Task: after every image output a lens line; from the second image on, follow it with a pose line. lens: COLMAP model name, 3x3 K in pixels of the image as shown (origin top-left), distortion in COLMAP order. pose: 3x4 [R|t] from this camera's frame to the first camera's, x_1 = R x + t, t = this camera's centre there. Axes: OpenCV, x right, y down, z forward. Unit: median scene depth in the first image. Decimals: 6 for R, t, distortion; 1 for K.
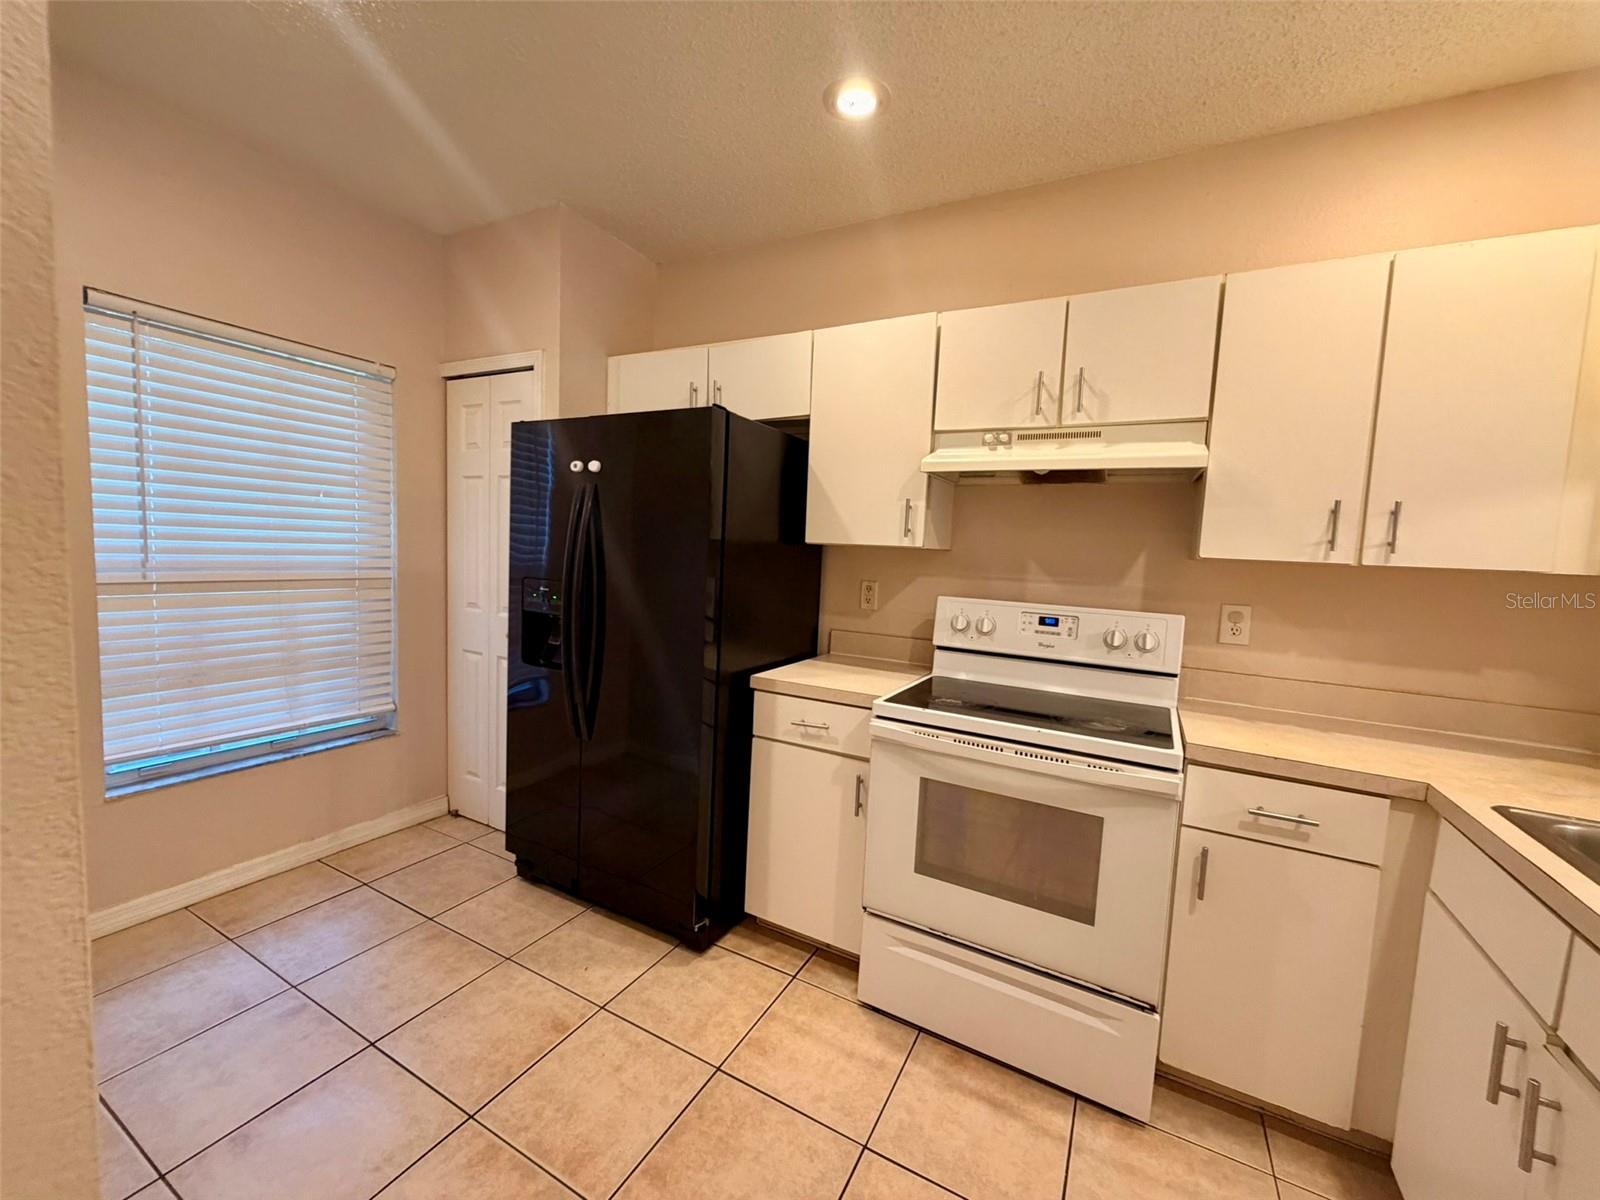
lens RADIAL K [[636.6, 0, 792.9], [0, 636.6, 602.0], [0, 0, 1]] dist [-0.002141, 0.000415]
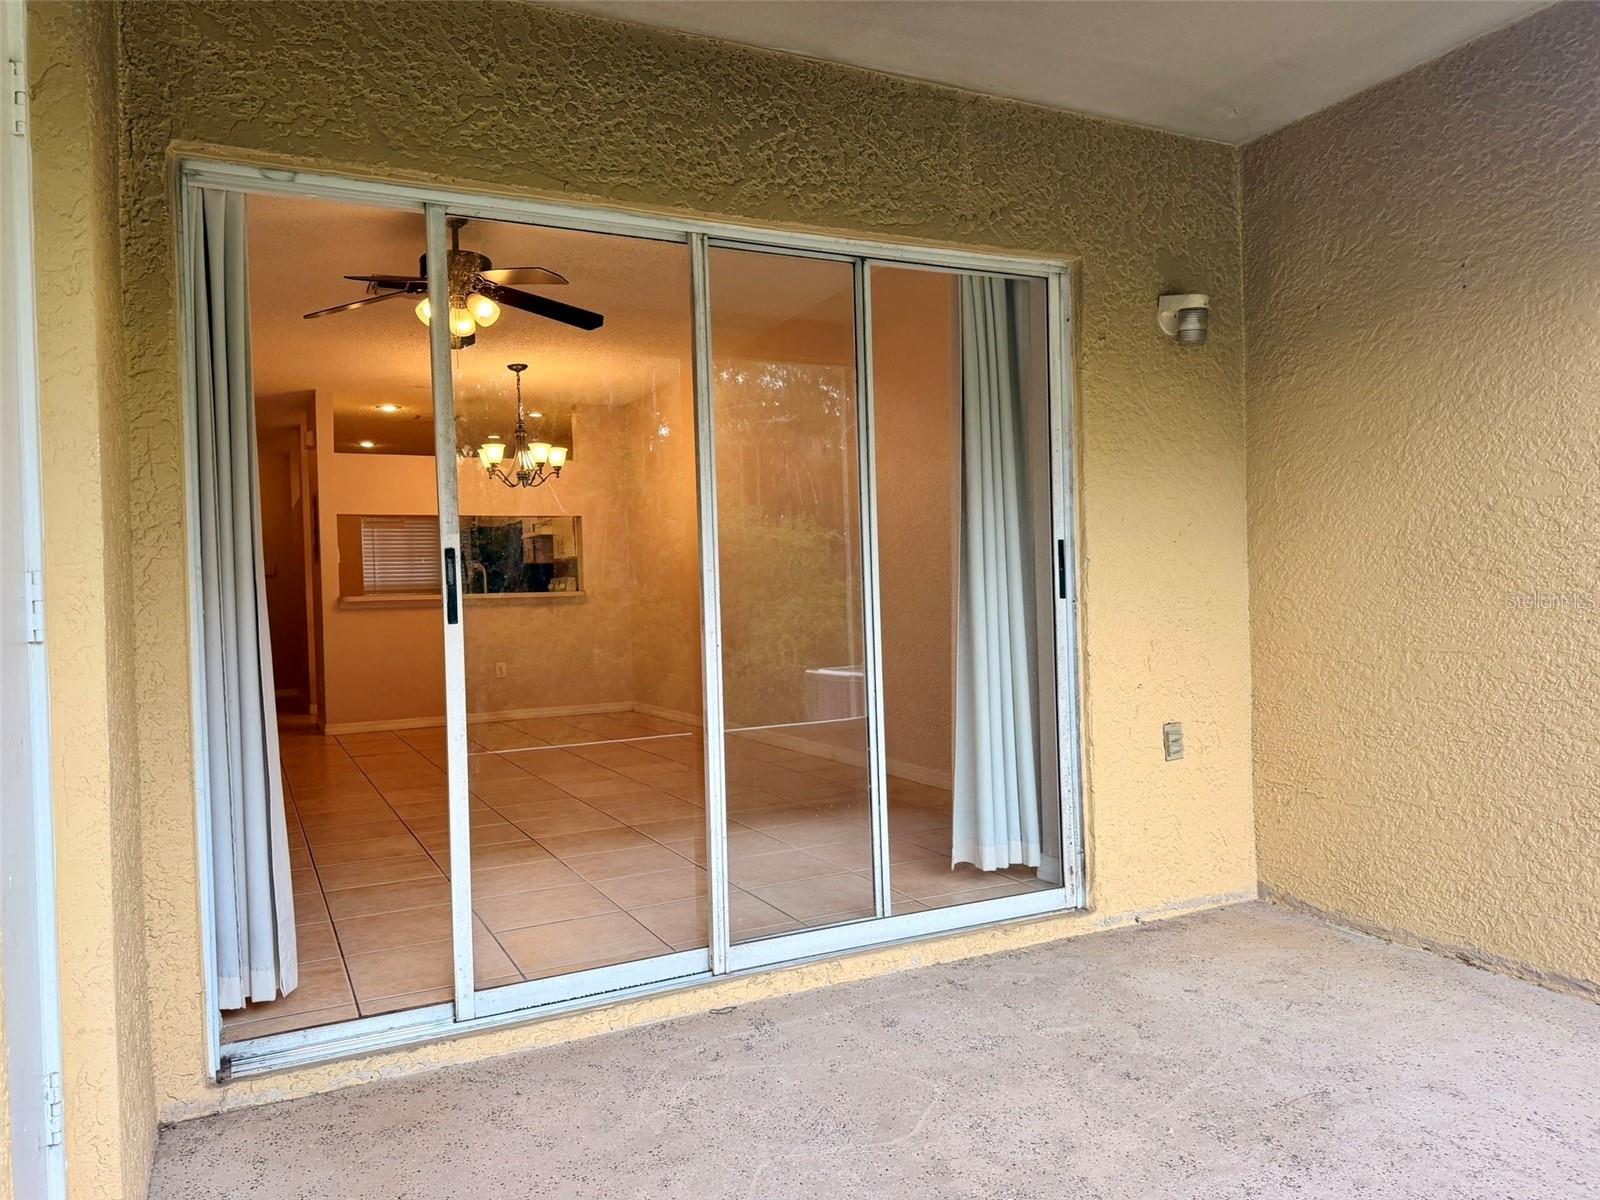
lens RADIAL K [[1137.1, 0, 800.0], [0, 1137.1, 600.0], [0, 0, 1]] dist [0.104292, -0.168456]
pose [[0.820284, -0.062791, -0.568500, 4.902009], [0.014360, 0.995903, -0.089278, 0.674189], [0.571777, 0.065070, 0.817825, -3.083515]]
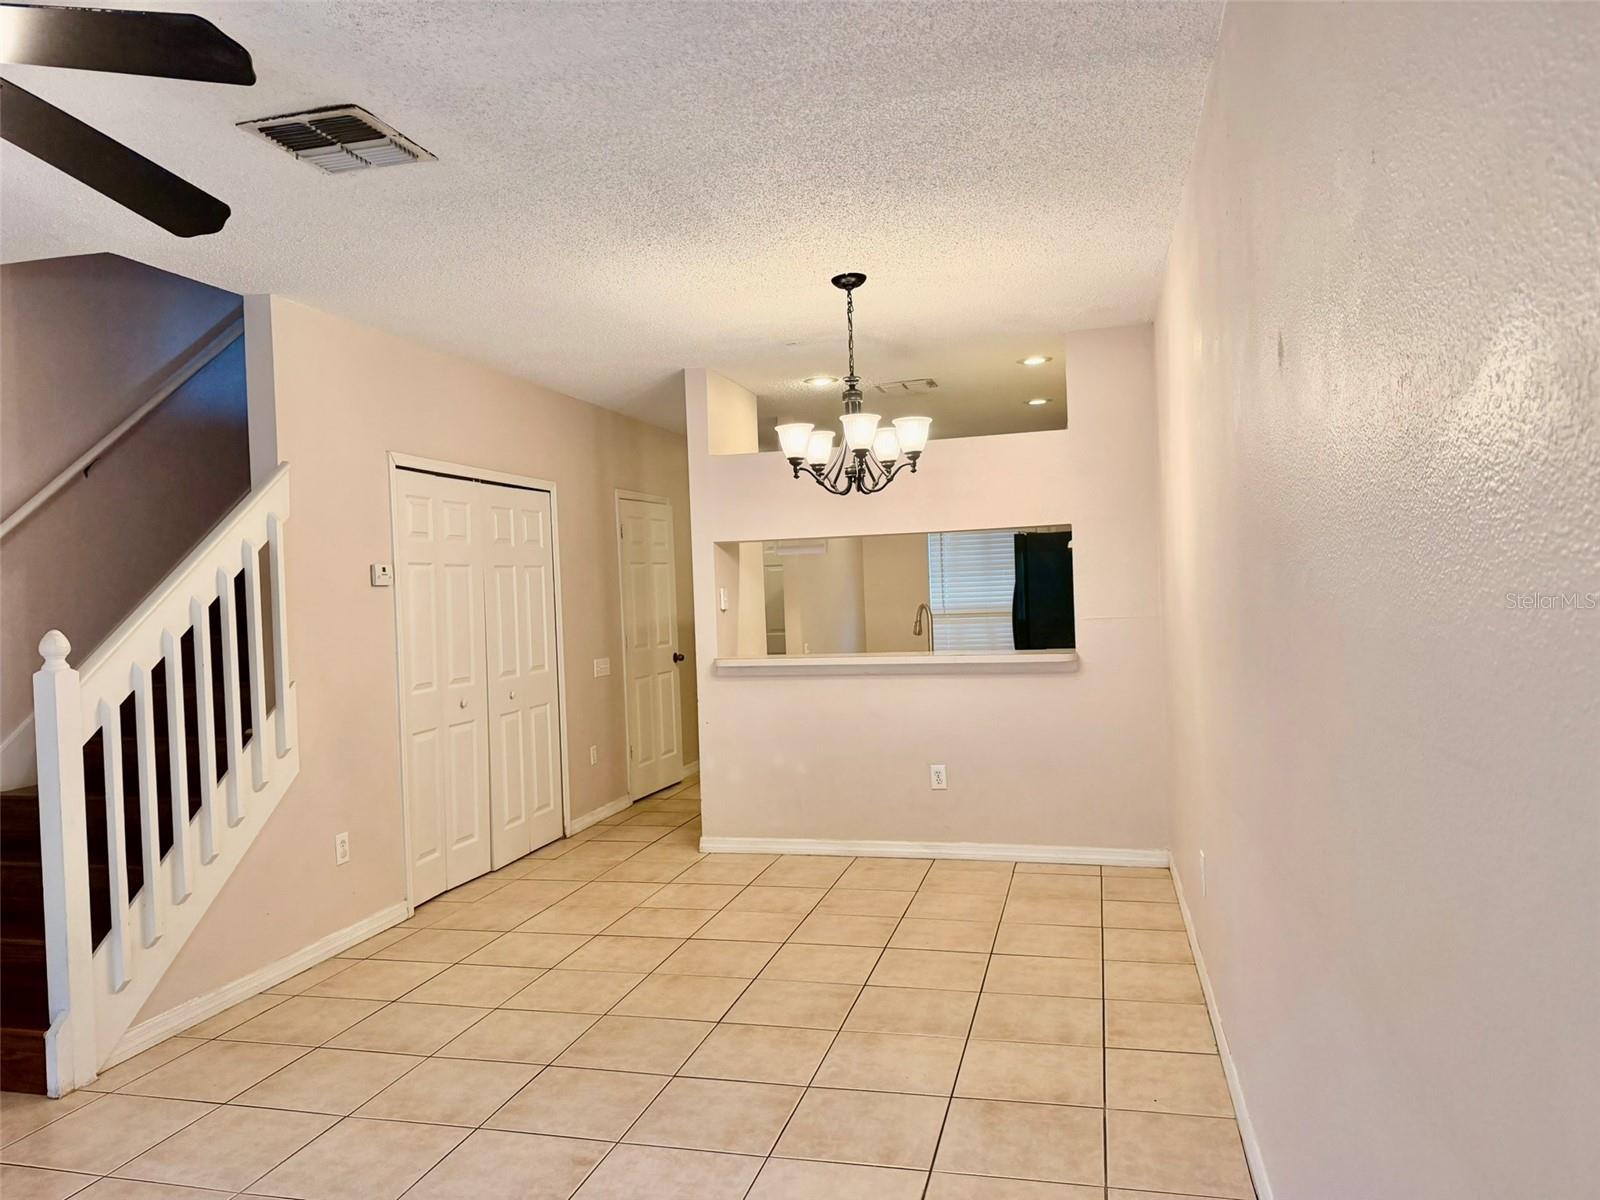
lens RADIAL K [[1137.1, 0, 800.0], [0, 1137.1, 600.0], [0, 0, 1]] dist [0.104292, -0.168456]
pose [[0.242221, -0.045187, -0.969168, 3.928697], [-0.034472, 0.997883, -0.055141, 0.212874], [0.969609, 0.046765, 0.240151, -0.861663]]
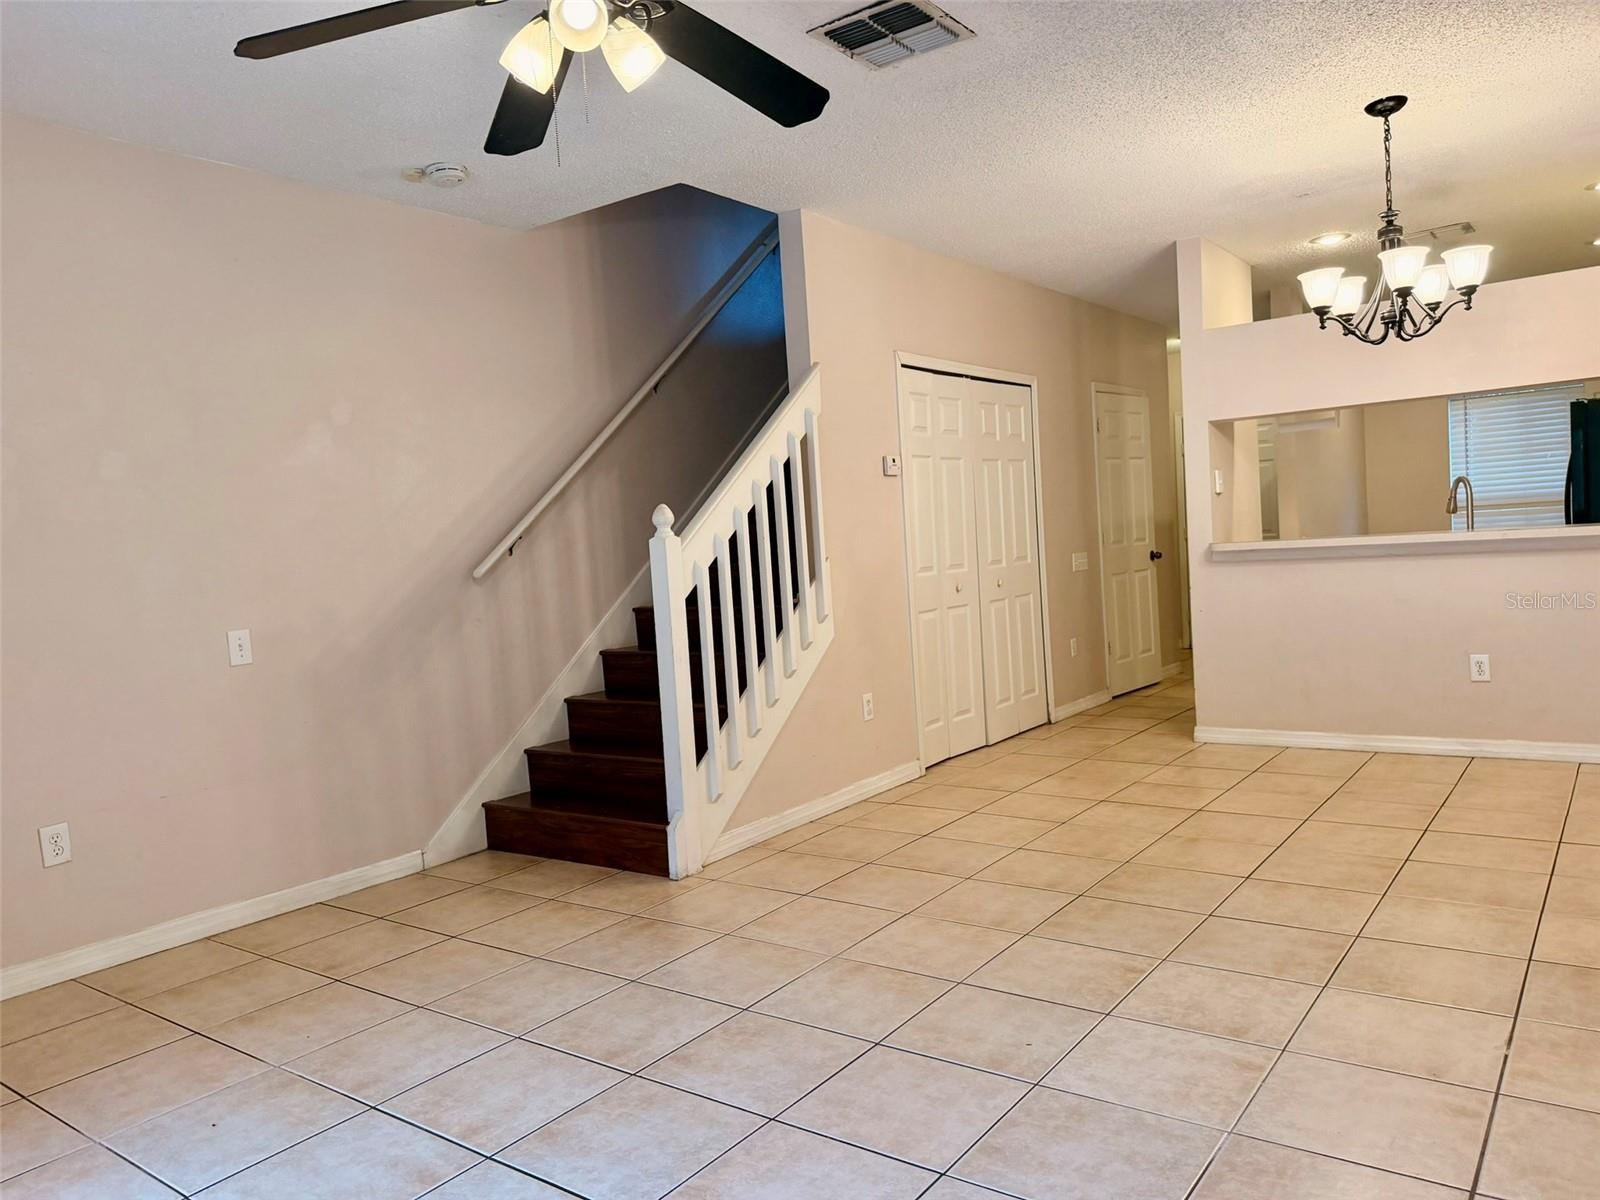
lens RADIAL K [[1134.0, 0, 782.8], [0, 1134.0, 608.7], [0, 0, 1]] dist [0.112489, -0.174977]
pose [[-0.145992, 0.019584, -0.989092, 4.021903], [-0.025484, 0.999398, 0.023549, 0.348426], [0.988957, 0.028644, -0.145405, -1.010698]]
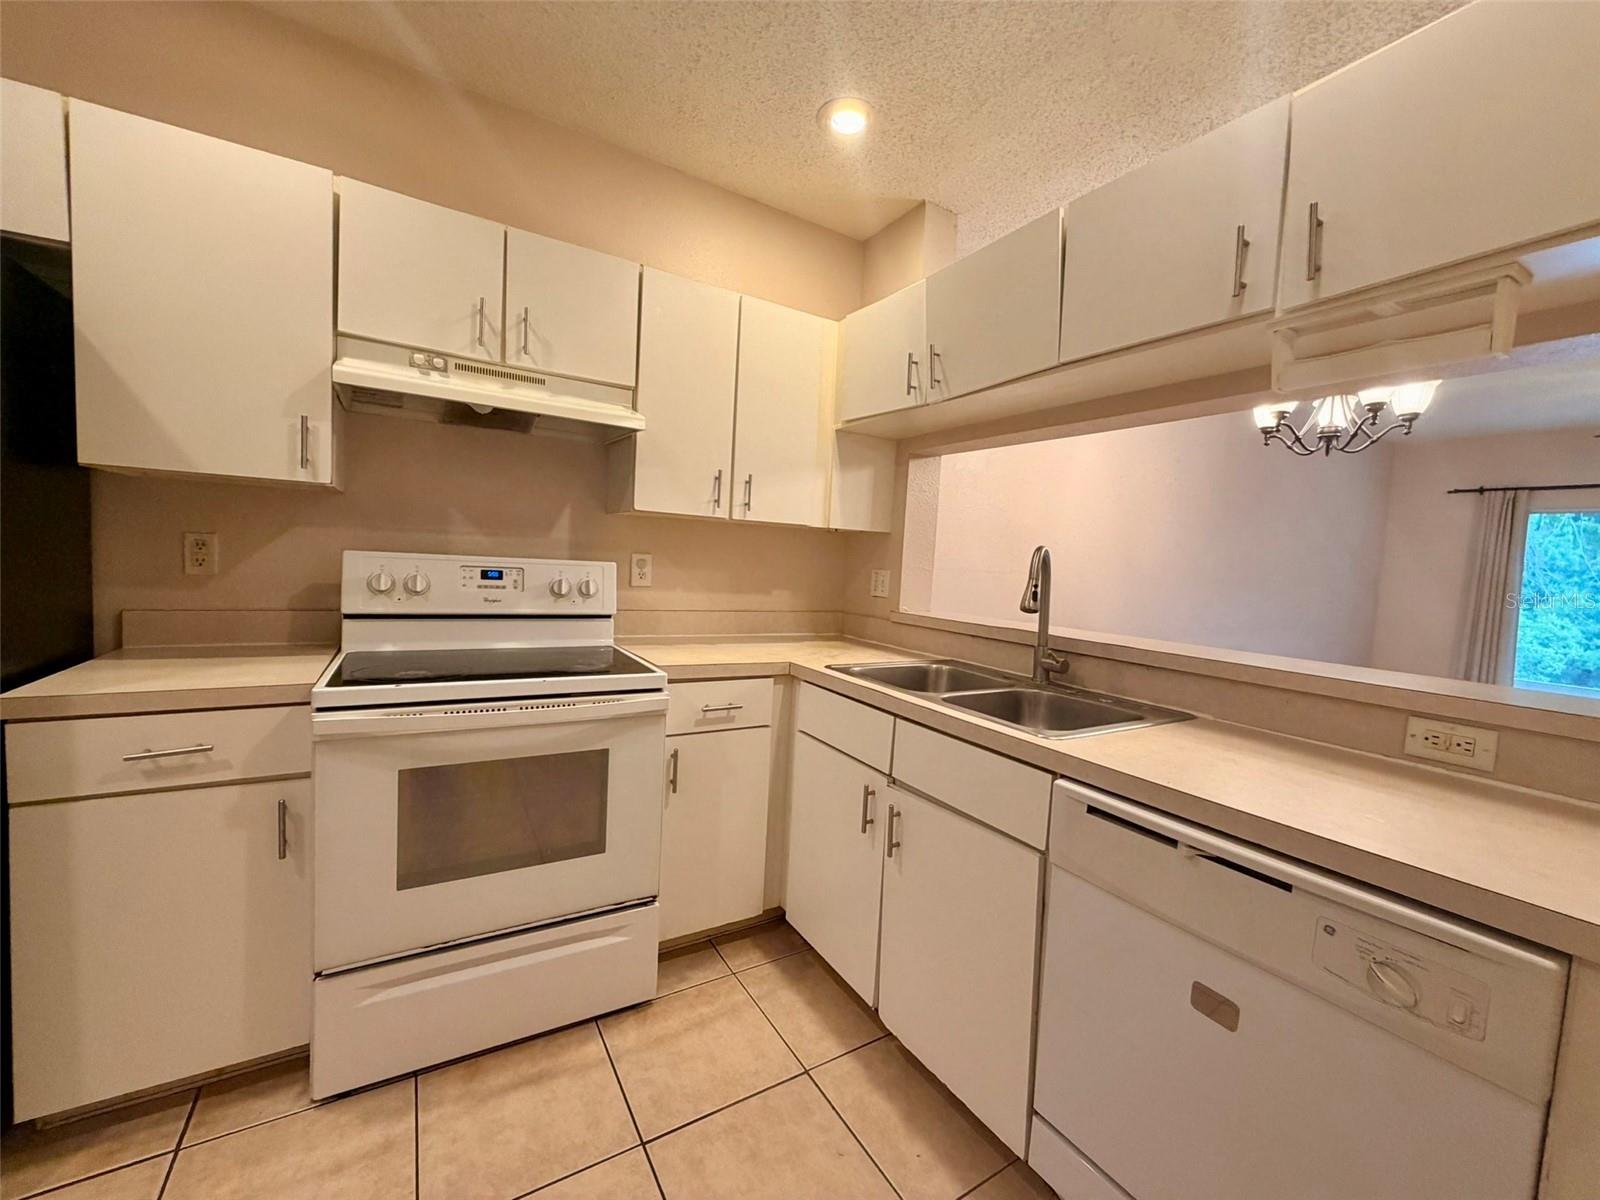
lens RADIAL K [[636.6, 0, 792.9], [0, 636.6, 602.0], [0, 0, 1]] dist [-0.002141, 0.000415]
pose [[0.504635, -0.077560, 0.859842, -0.205001], [0.042087, 0.996982, 0.065230, 0.031286], [-0.862307, 0.003270, 0.506376, 0.158984]]
